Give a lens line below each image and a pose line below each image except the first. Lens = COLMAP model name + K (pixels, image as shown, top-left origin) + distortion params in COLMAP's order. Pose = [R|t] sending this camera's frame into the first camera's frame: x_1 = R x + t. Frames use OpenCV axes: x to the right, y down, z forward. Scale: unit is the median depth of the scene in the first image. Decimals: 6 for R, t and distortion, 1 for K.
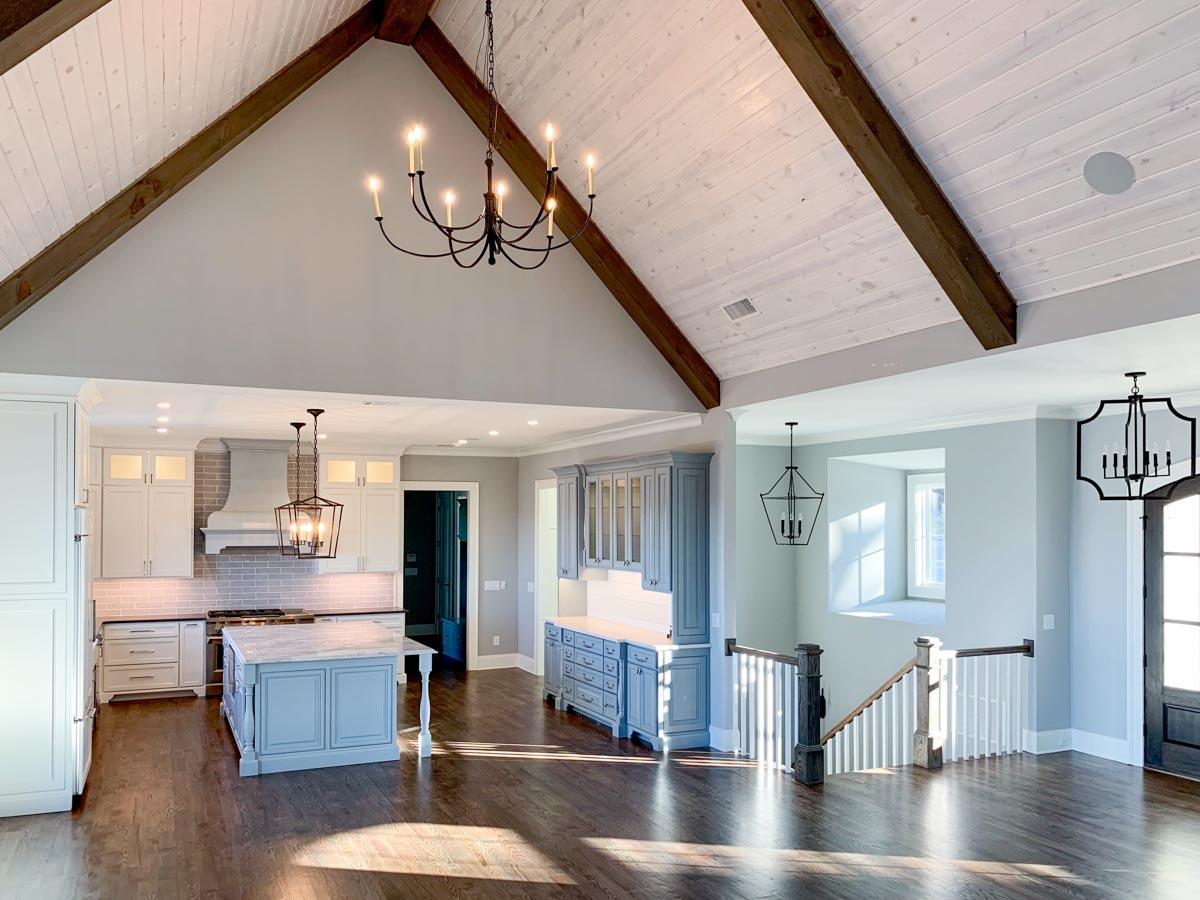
lens RADIAL K [[953.1, 0, 600.0], [0, 953.1, 527.5], [0, 0, 1]] dist [0.008698, -0.001375]
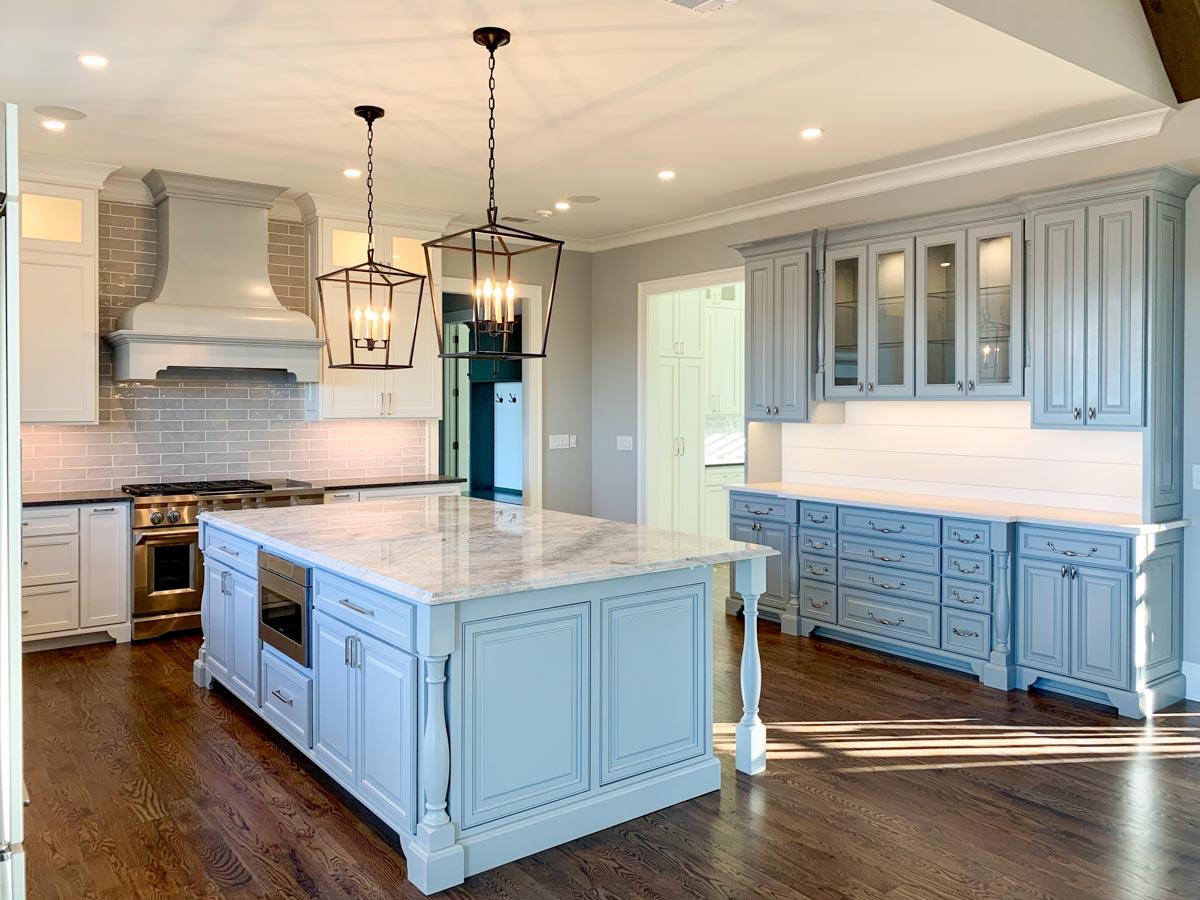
lens RADIAL K [[930.5, 0, 620.8], [0, 930.5, 429.7], [0, 0, 1]] dist [0.008658, -0.002226]
pose [[0.972915, -0.005623, 0.231095, -0.333321], [-0.000431, 0.999658, 0.026140, 0.053452], [-0.231163, -0.025532, 0.972580, 0.531864]]
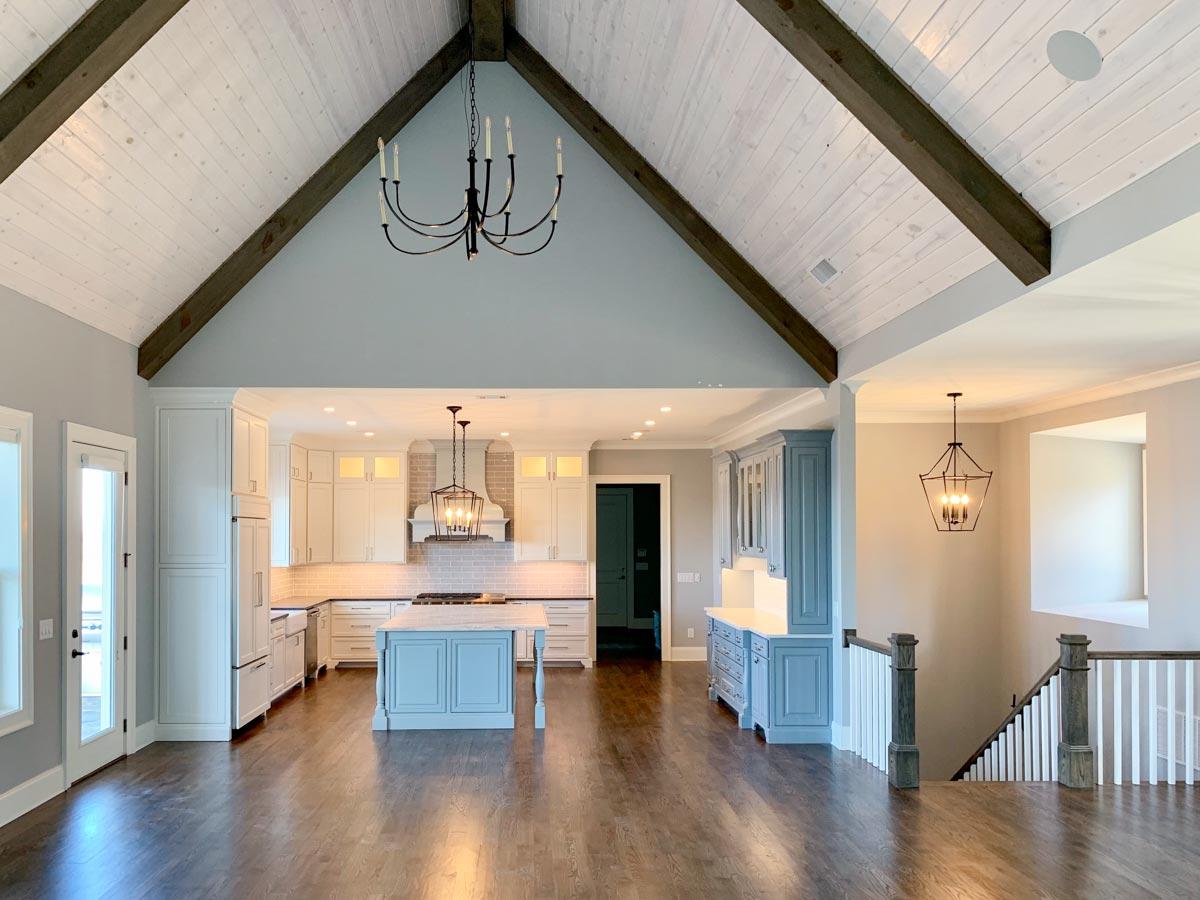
lens RADIAL K [[960.2, 0, 544.4], [0, 960.2, 527.9], [0, 0, 1]] dist [0.013481, -0.005749]
pose [[0.915473, -0.004248, -0.402358, 0.237448], [0.001555, 0.999974, -0.007021, 0.024158], [0.402377, 0.005802, 0.915456, 0.025629]]
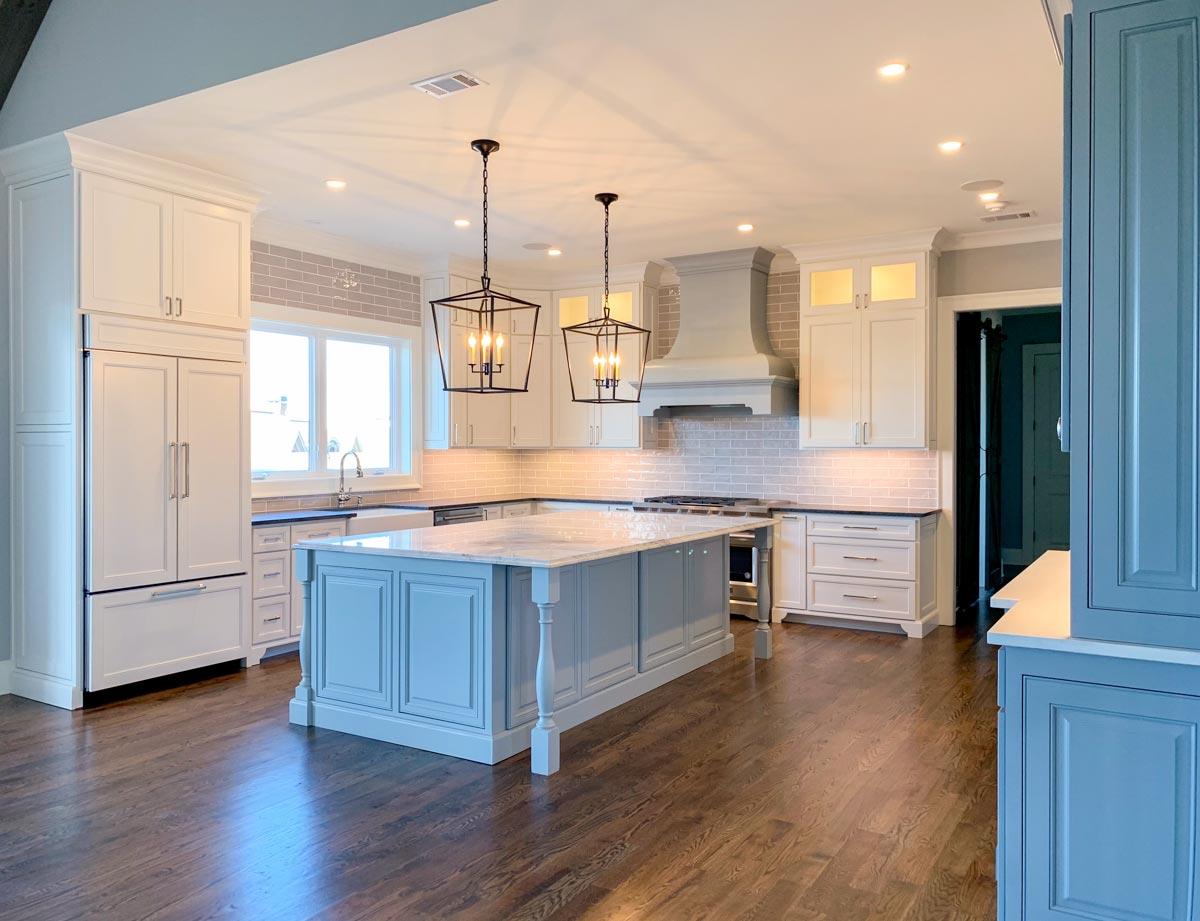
lens RADIAL K [[962.6, 0, 585.5], [0, 962.6, 457.6], [0, 0, 1]] dist [0.012316, -0.000693]
pose [[0.555548, 0.012480, -0.831391, 0.235805], [-0.003642, 0.999914, 0.012575, 0.063668], [0.831476, -0.003958, 0.555546, 0.693671]]
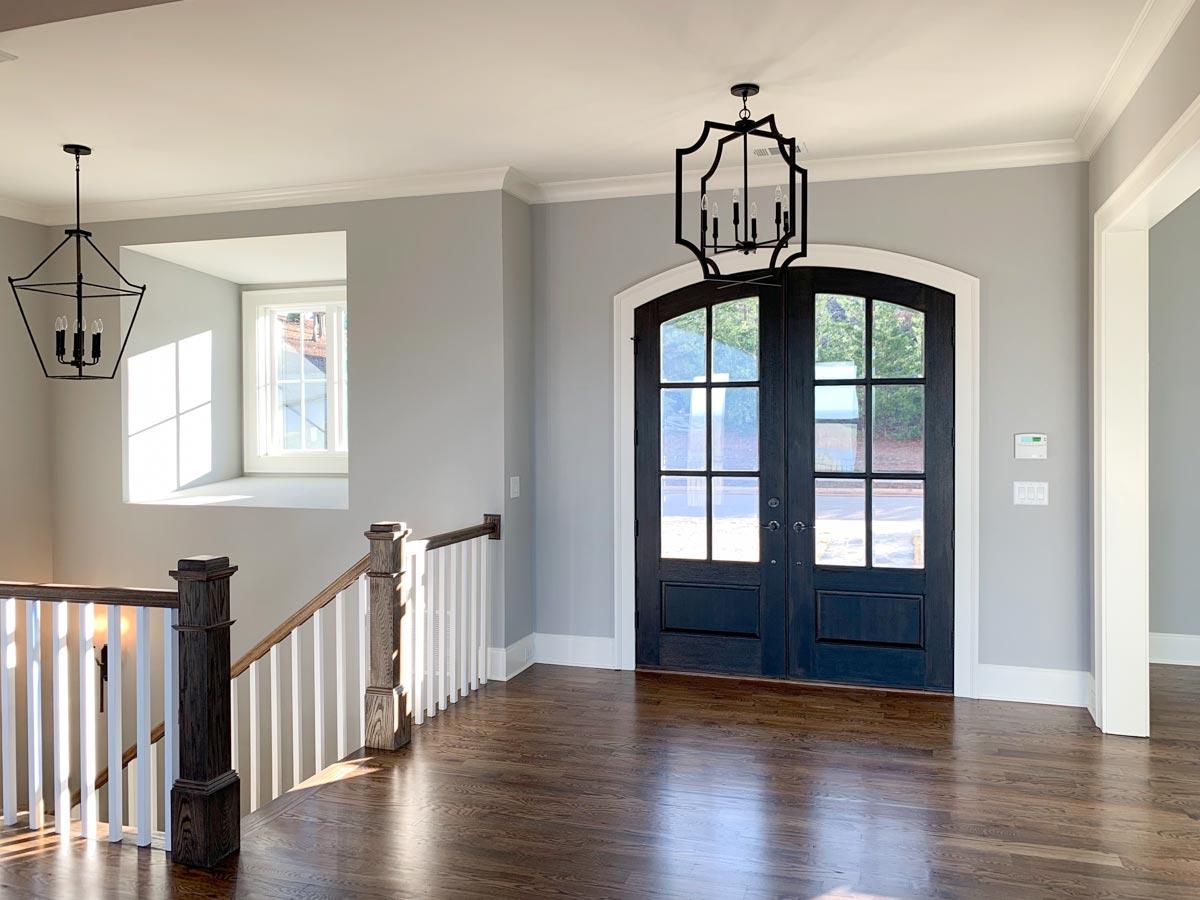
lens RADIAL K [[930.5, 0, 620.8], [0, 930.5, 429.7], [0, 0, 1]] dist [0.008658, -0.002226]
pose [[0.670344, -0.012772, 0.741940, 0.018027], [0.008431, 0.999918, 0.009595, 0.050379], [-0.742002, -0.000176, 0.670397, 0.478511]]
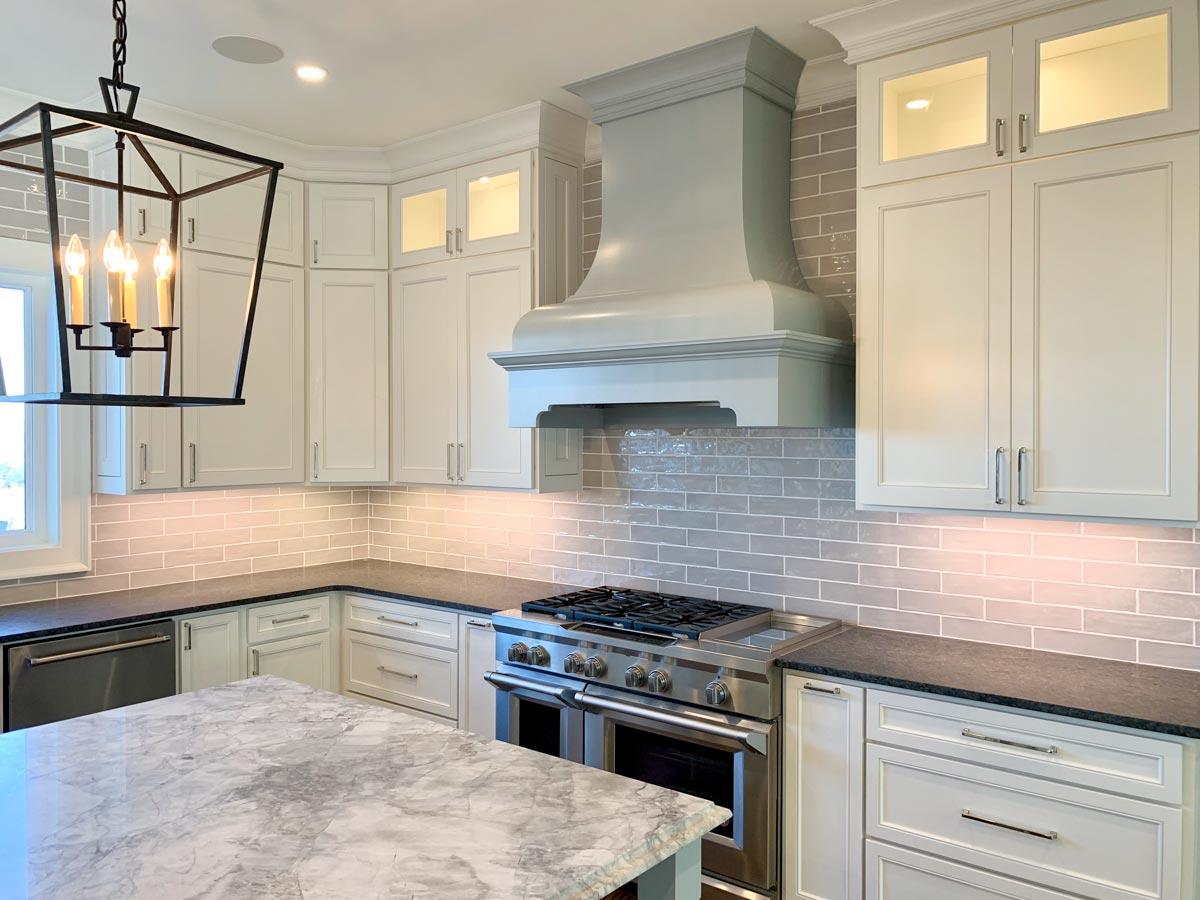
lens RADIAL K [[942.3, 0, 604.9], [0, 942.3, 437.6], [0, 0, 1]] dist [0.022097, -0.010648]
pose [[0.452548, 0.004900, -0.891726, -0.115705], [-0.004181, 0.999986, 0.003373, 0.037996], [0.891730, 0.002202, 0.452562, 1.103792]]
